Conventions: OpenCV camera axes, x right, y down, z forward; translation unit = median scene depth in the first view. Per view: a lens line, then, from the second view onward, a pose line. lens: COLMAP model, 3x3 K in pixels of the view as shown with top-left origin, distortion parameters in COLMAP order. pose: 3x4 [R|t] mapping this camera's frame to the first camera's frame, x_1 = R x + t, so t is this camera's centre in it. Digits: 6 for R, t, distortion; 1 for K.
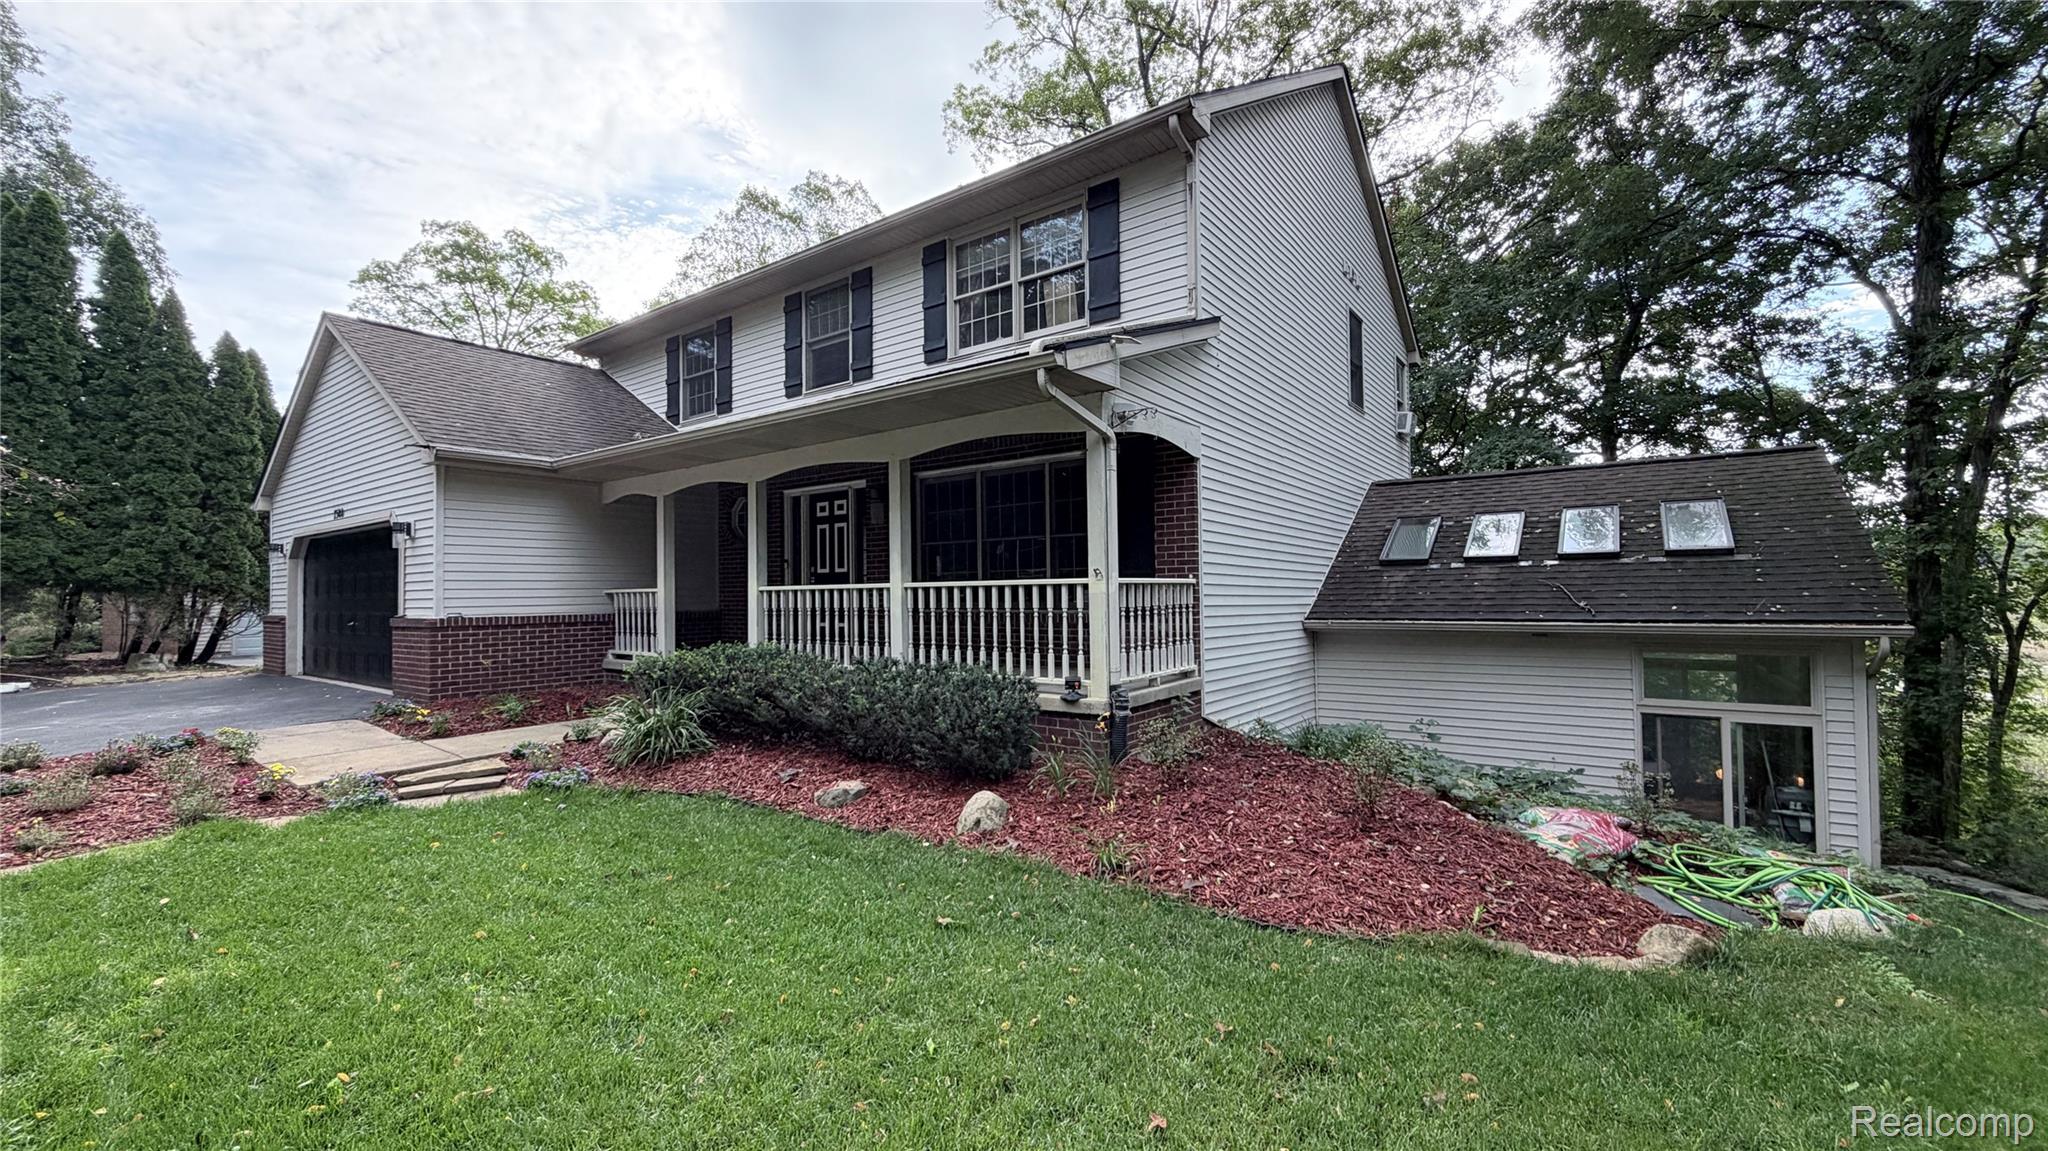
lens RADIAL K [[819.5, 0, 1020.6], [0, 819.5, 586.1], [0, 0, 1]] dist [-0.002502, 0.000479]
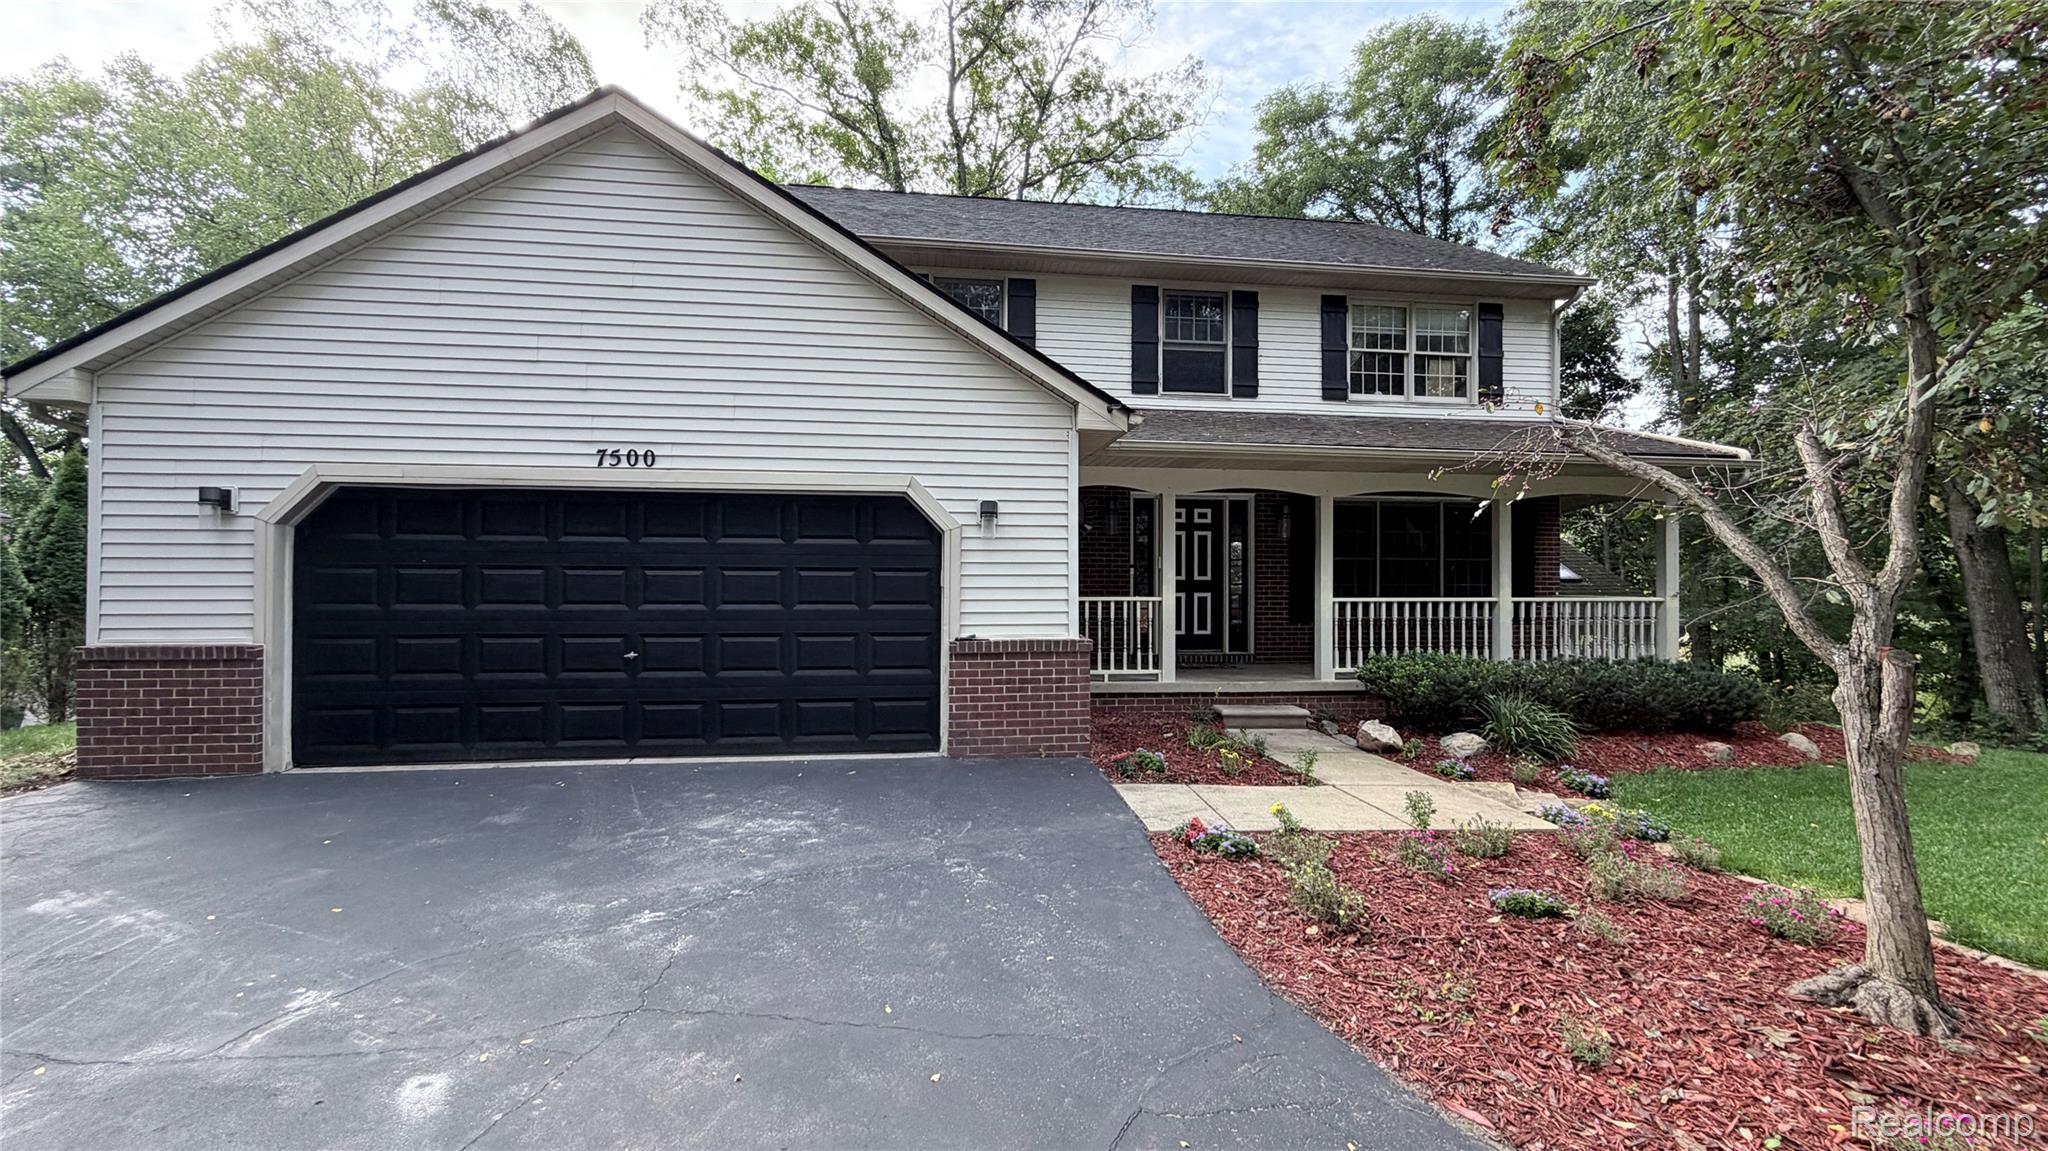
lens RADIAL K [[819.5, 0, 1022.7], [0, 819.5, 579.4], [0, 0, 1]] dist [-0.002502, 0.000479]
pose [[0.716037, 0.017914, 0.697832, -1.108724], [-0.018313, 0.999809, -0.006876, -0.007587], [-0.697822, -0.007856, 0.716229, 0.446860]]
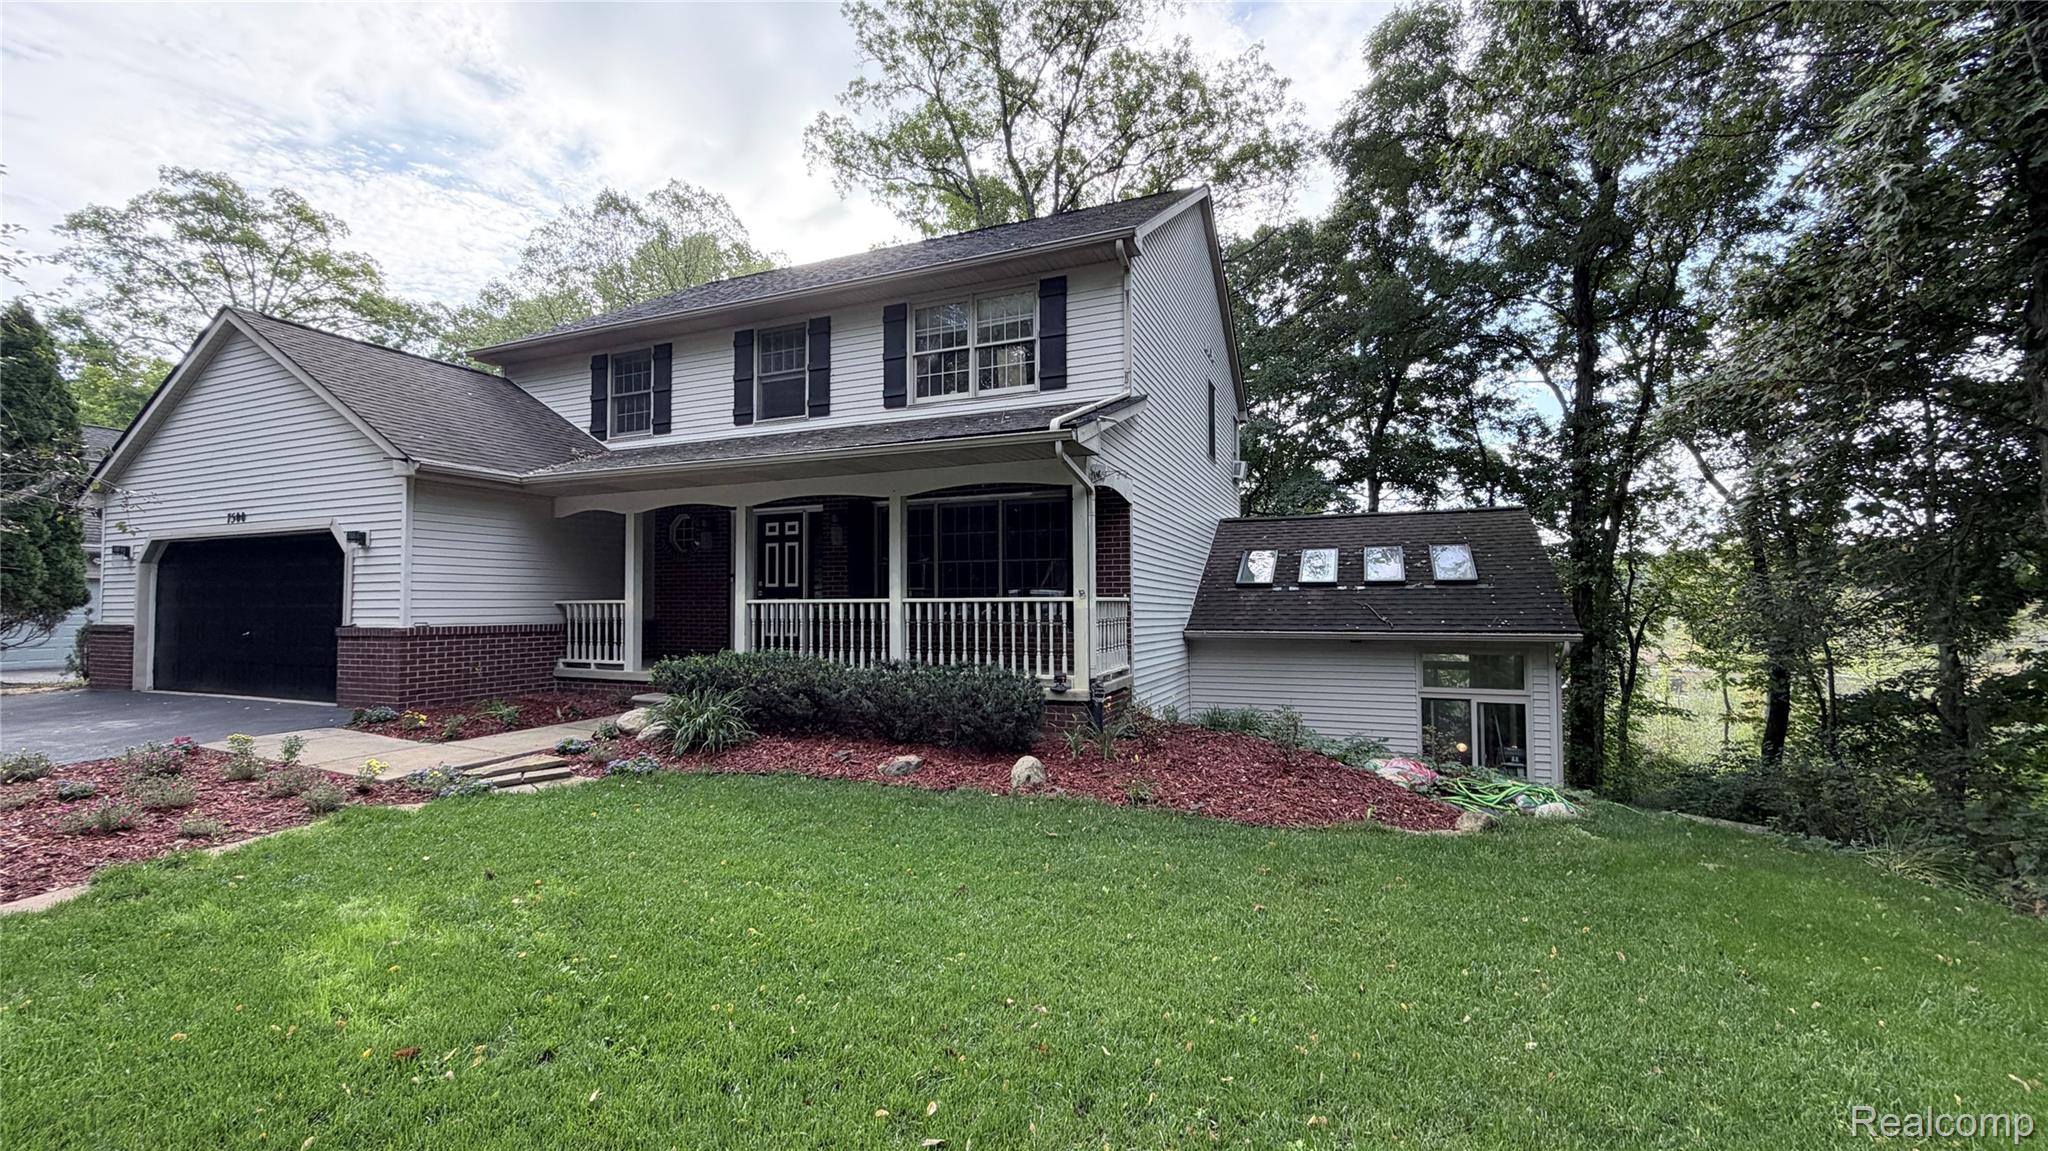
lens RADIAL K [[819.5, 0, 1022.2], [0, 819.5, 590.0], [0, 0, 1]] dist [-0.002502, 0.000479]
pose [[0.971059, 0.013186, 0.238474, -0.185632], [-0.010494, 0.999866, -0.012555, -0.002463], [-0.238607, 0.009689, 0.971068, -0.150431]]
